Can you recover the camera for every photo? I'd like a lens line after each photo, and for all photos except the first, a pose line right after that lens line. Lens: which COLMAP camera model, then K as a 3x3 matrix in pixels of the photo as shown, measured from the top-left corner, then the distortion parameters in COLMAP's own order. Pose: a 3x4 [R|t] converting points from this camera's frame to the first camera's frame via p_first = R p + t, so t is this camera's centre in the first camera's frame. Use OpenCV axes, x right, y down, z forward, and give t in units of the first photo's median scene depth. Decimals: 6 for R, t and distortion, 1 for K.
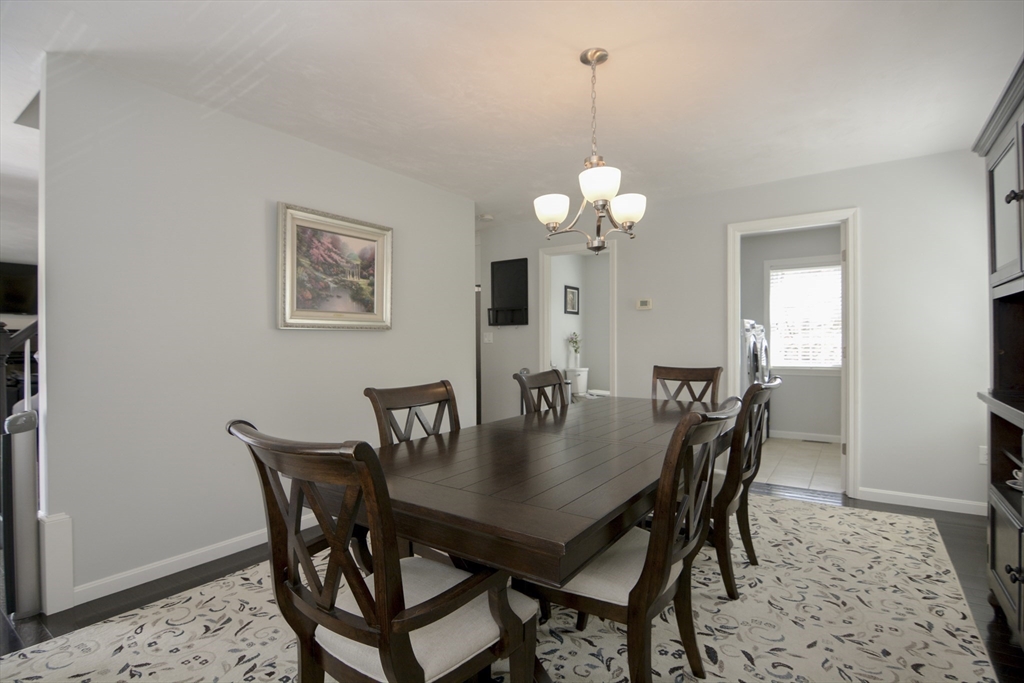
lens RADIAL K [[507.6, 0, 512.0], [0, 507.6, 341.5], [0, 0, 1]] dist [-0.000014, -0.013456]
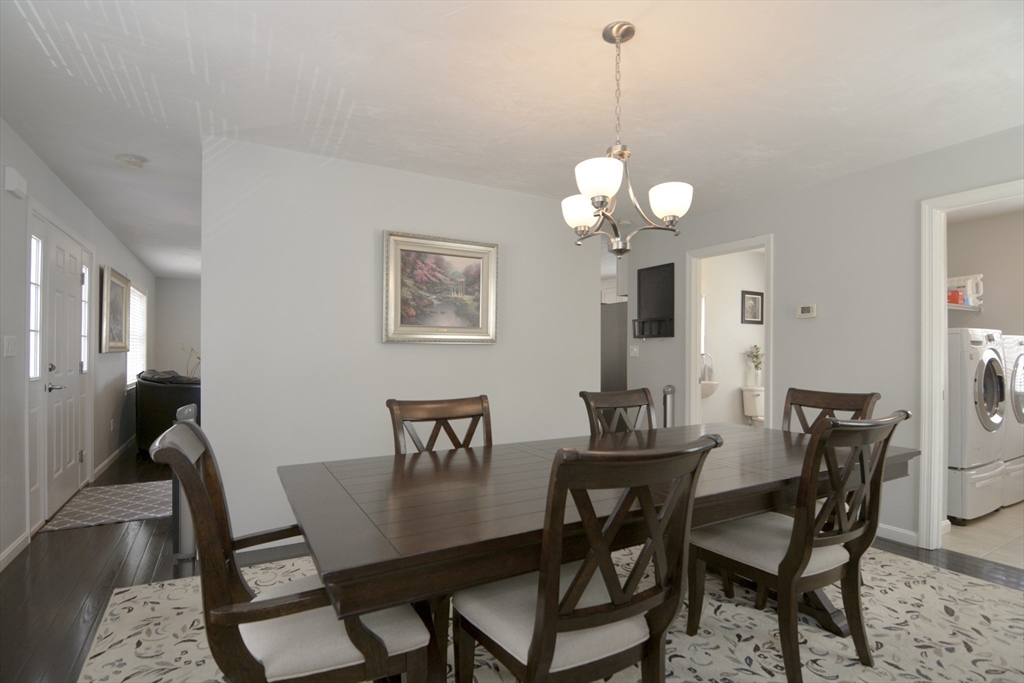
lens RADIAL K [[512.2, 0, 509.4], [0, 512.2, 350.8], [0, 0, 1]] dist [-0.002963, -0.010400]
pose [[0.900047, 0.006197, -0.435749, 0.256087], [-0.007979, 0.999966, -0.002260, -0.006441], [0.435720, 0.005511, 0.900065, 0.087220]]
